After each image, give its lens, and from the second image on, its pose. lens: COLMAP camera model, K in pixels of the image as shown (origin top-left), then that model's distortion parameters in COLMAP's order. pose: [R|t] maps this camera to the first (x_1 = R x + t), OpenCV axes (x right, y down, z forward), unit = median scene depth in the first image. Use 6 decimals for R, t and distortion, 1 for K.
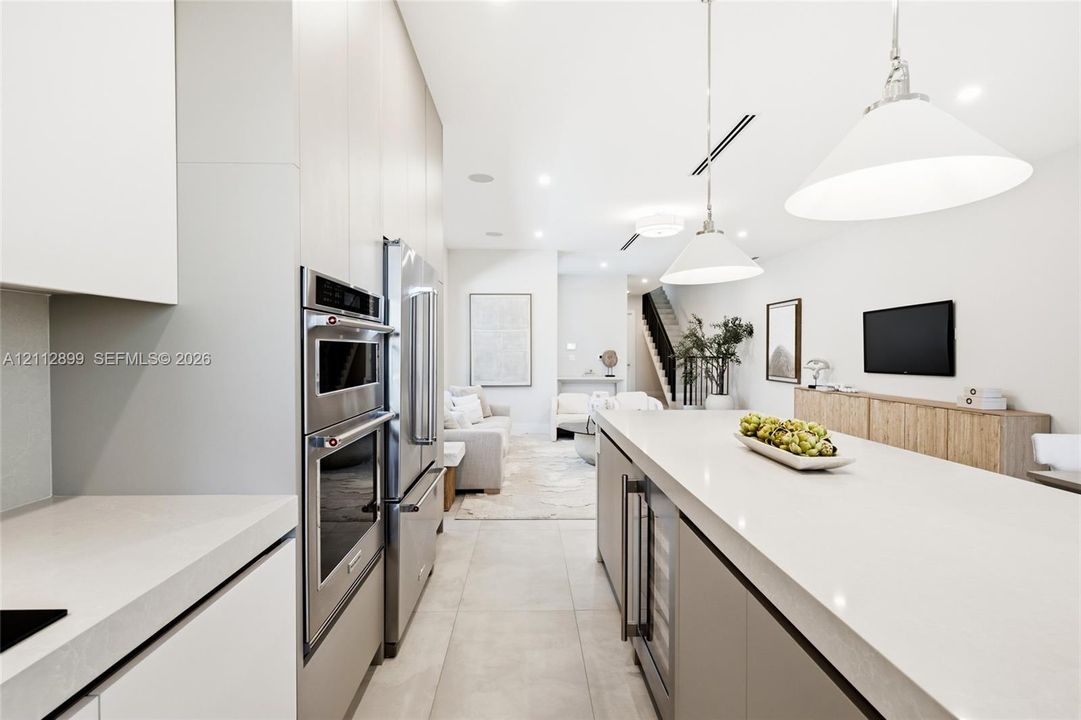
lens RADIAL K [[513.7, 0, 539.0], [0, 513.7, 362.2], [0, 0, 1]] dist [-0.002571, 0.000920]
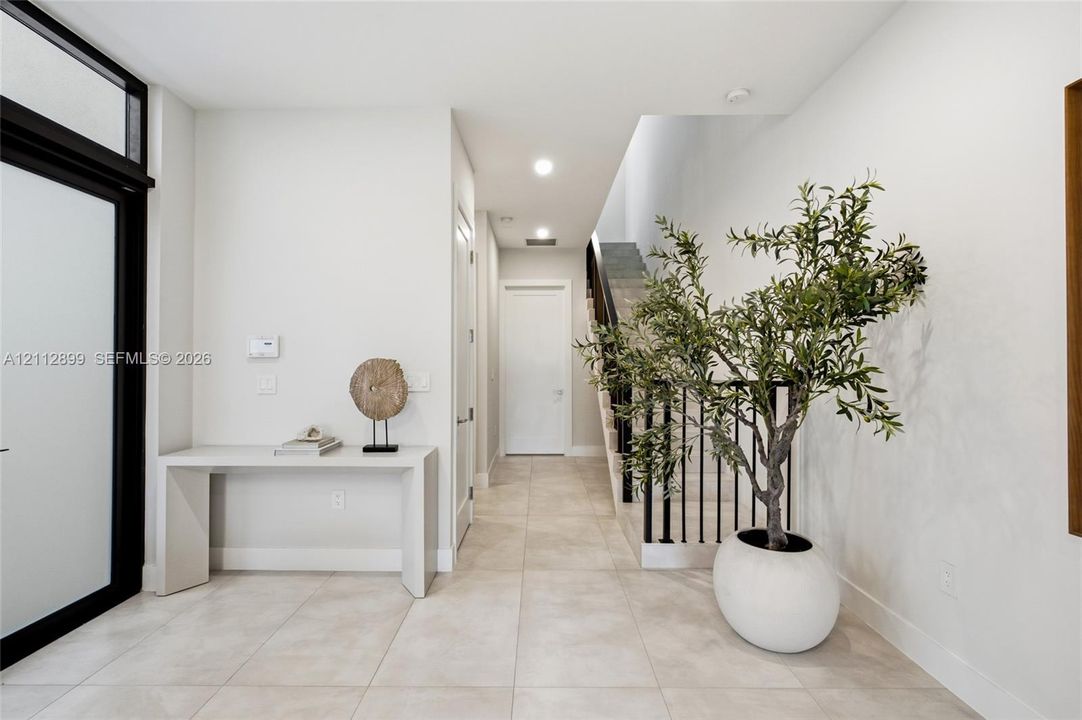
lens RADIAL K [[514.2, 0, 544.2], [0, 514.2, 359.5], [0, 0, 1]] dist [-0.002571, 0.000920]
pose [[0.999893, 0.000820, -0.014606, 0.246743], [-0.001272, 0.999520, -0.030959, -0.015055], [0.014574, 0.030975, 0.999414, 0.752373]]
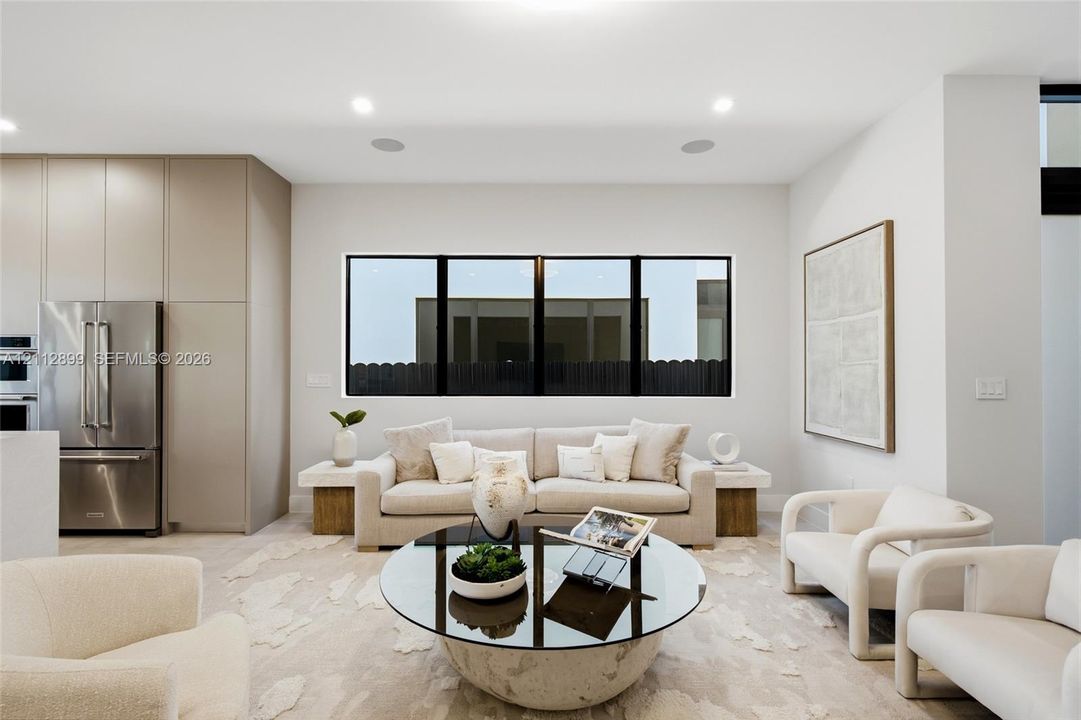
lens RADIAL K [[513.7, 0, 549.2], [0, 513.7, 360.4], [0, 0, 1]] dist [-0.002571, 0.000920]
pose [[-0.018667, -0.010838, -0.999767, 0.314083], [-0.020660, 0.999732, -0.010452, -0.011747], [0.999612, 0.020460, -0.018886, 0.599422]]
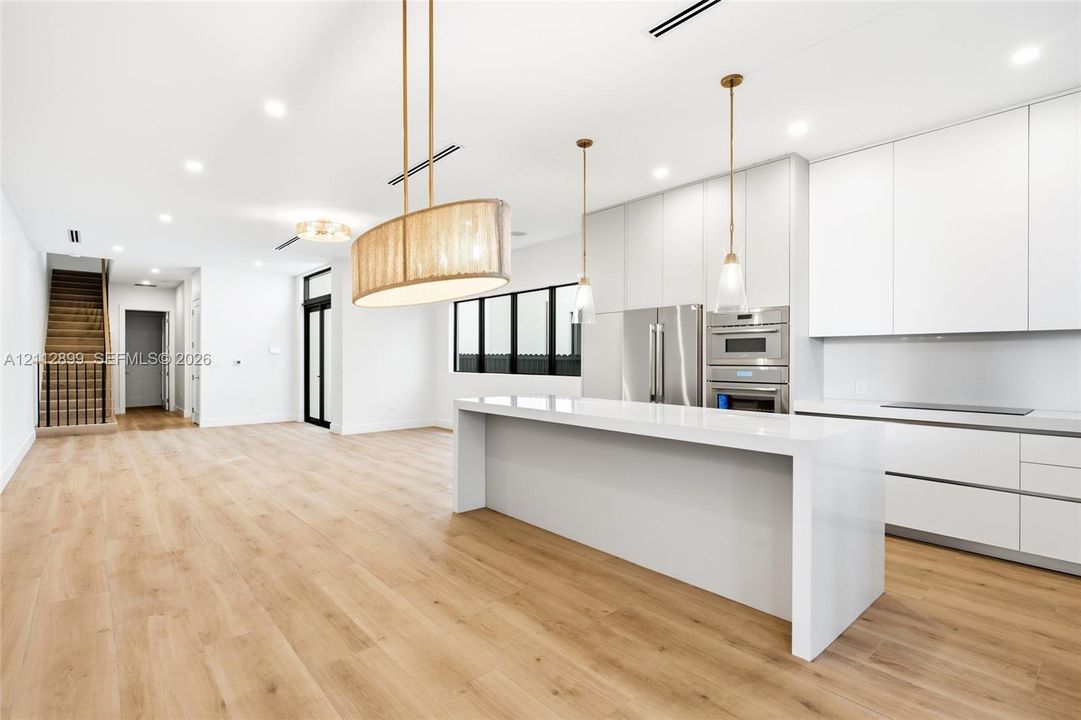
lens RADIAL K [[513.7, 0, 538.4], [0, 513.7, 357.9], [0, 0, 1]] dist [-0.002571, 0.000920]
pose [[-0.772781, 0.007124, -0.634633, 0.329409], [-0.005669, 0.999820, 0.018127, -0.024684], [0.634648, 0.017605, -0.772601, 1.247363]]
